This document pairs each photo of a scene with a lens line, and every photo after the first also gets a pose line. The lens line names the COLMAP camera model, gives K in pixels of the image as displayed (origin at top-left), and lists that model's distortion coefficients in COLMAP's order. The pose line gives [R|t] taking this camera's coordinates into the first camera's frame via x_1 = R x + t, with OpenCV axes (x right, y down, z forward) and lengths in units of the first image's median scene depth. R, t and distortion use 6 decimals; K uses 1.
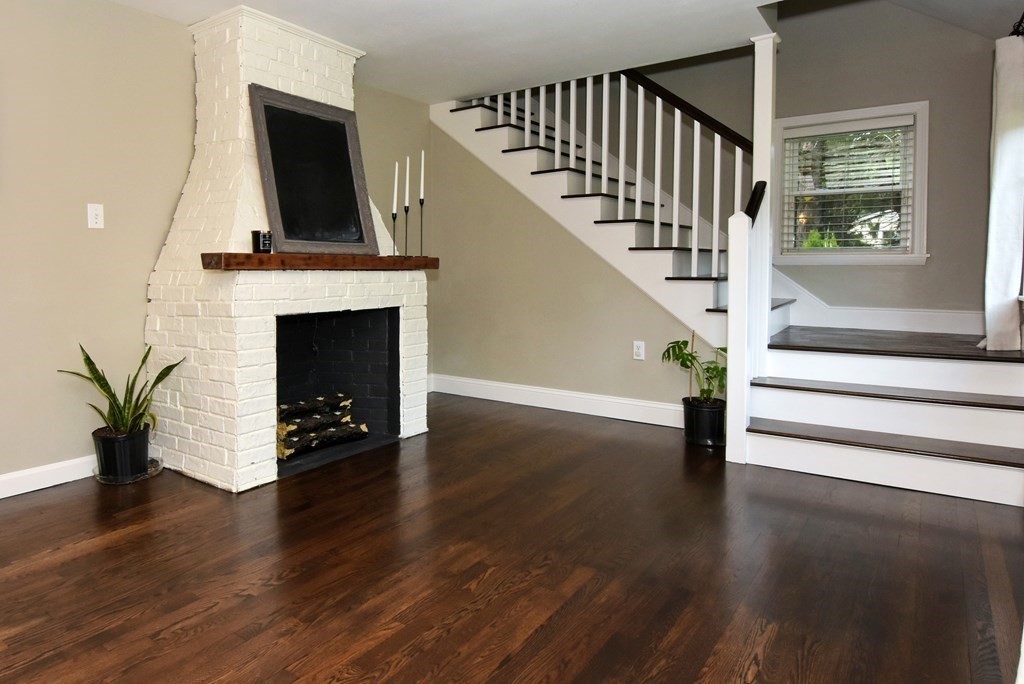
lens RADIAL K [[603.7, 0, 481.8], [0, 603.7, 291.1], [0, 0, 1]] dist [0.000600, -0.000008]
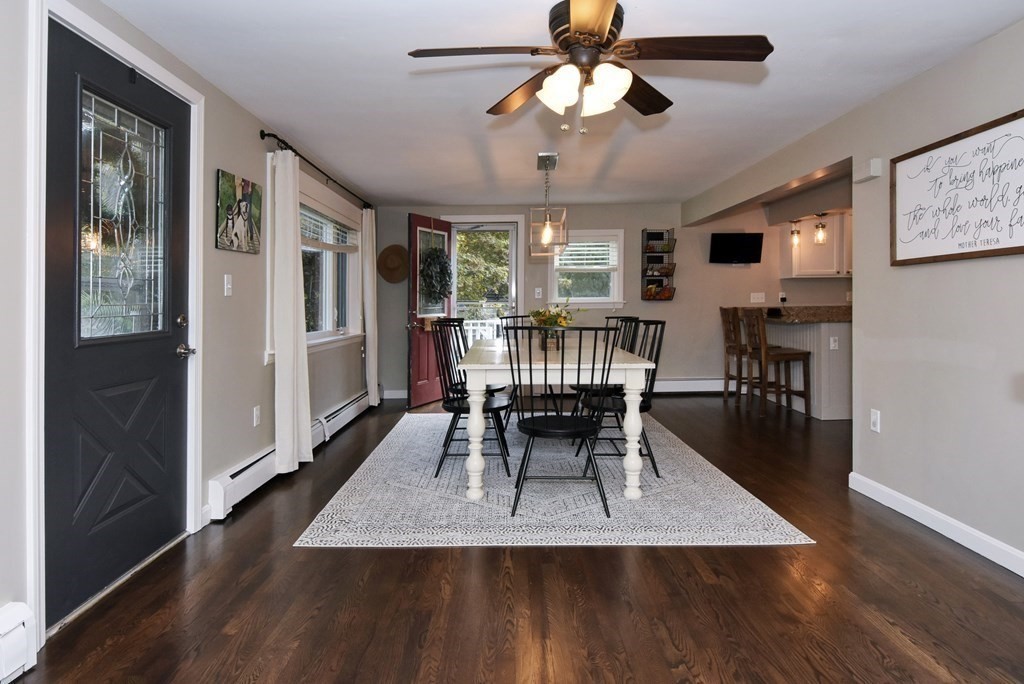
lens RADIAL K [[589.8, 0, 508.4], [0, 589.8, 306.4], [0, 0, 1]] dist [0.005209, -0.001599]
pose [[-0.808142, 0.010109, -0.588902, 0.270150], [-0.017816, 0.998976, 0.041597, -0.088781], [0.588719, 0.044108, -0.807134, 1.032358]]
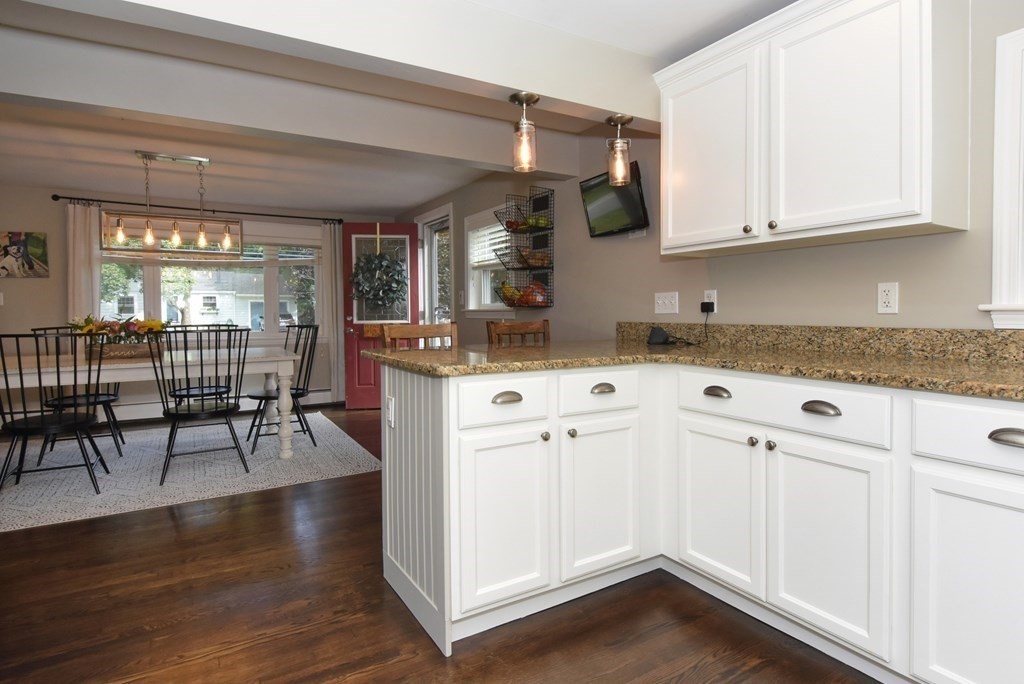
lens RADIAL K [[547.2, 0, 512.0], [0, 547.2, 342.0], [0, 0, 1]] dist [-0.001308, -0.011732]
pose [[-0.911472, -0.024493, 0.410633, -2.118109], [0.017405, 0.995036, 0.097984, -0.074495], [-0.410995, 0.096457, -0.906521, 0.733293]]
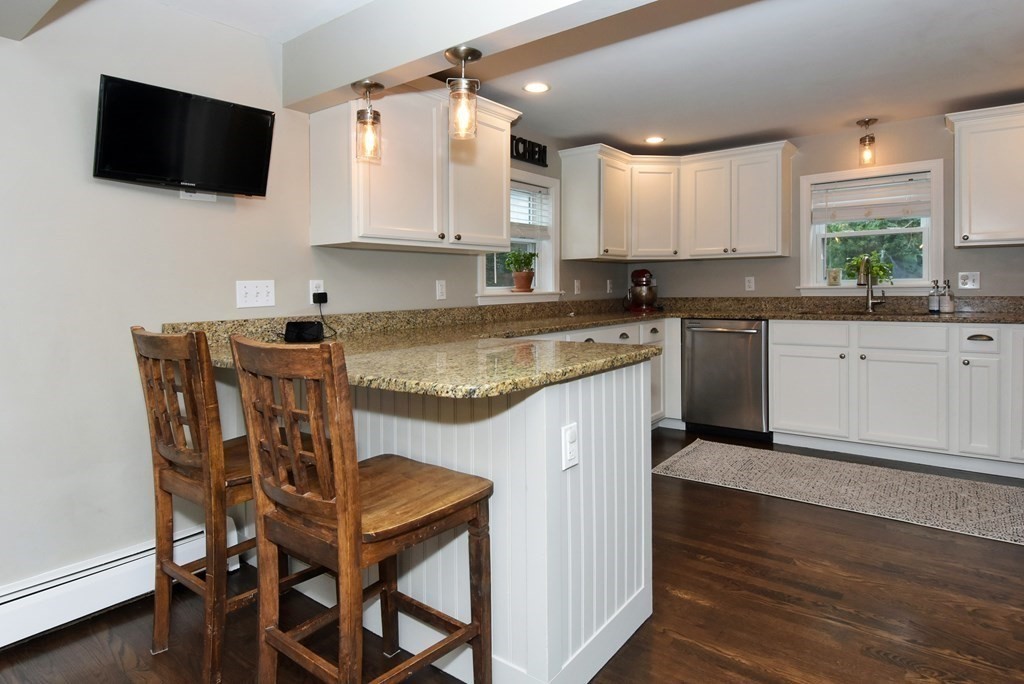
lens RADIAL K [[552.7, 0, 544.4], [0, 552.7, 297.3], [0, 0, 1]] dist [-0.000255, -0.000289]
pose [[0.013920, 0.010121, -0.999852, -1.150244], [-0.024195, 0.999659, 0.009782, -0.054831], [0.999610, 0.024055, 0.014160, 0.102109]]
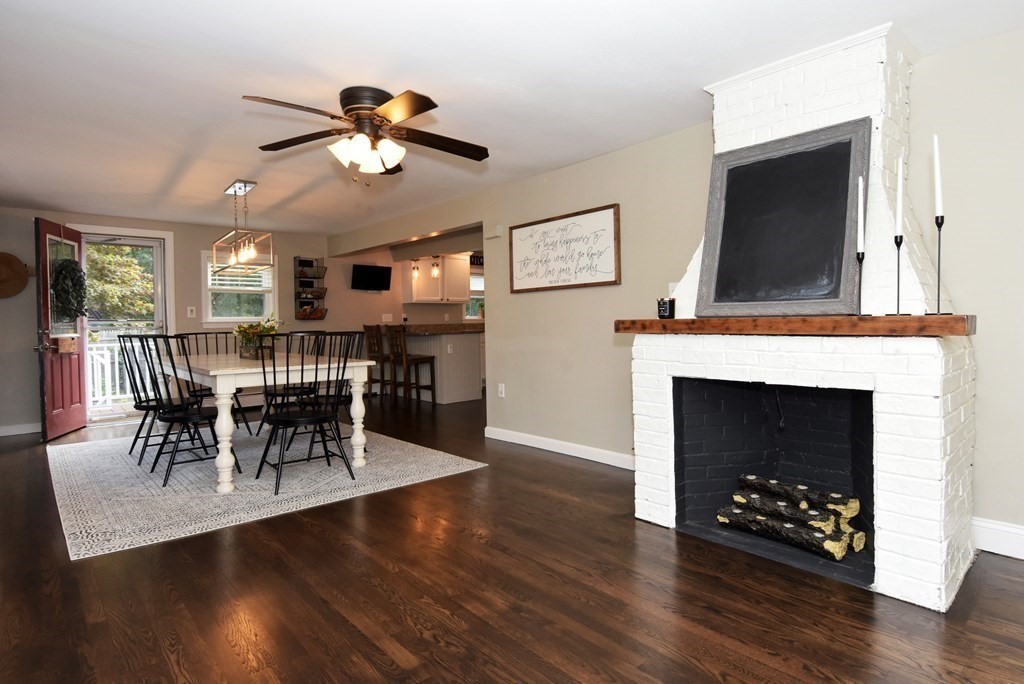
lens RADIAL K [[547.2, 0, 512.0], [0, 547.2, 342.0], [0, 0, 1]] dist [-0.001308, -0.011732]
pose [[-0.210520, 0.034325, -0.976987, 0.661395], [-0.027902, 0.998765, 0.041102, -0.051711], [0.977191, 0.035912, -0.209303, 0.912979]]
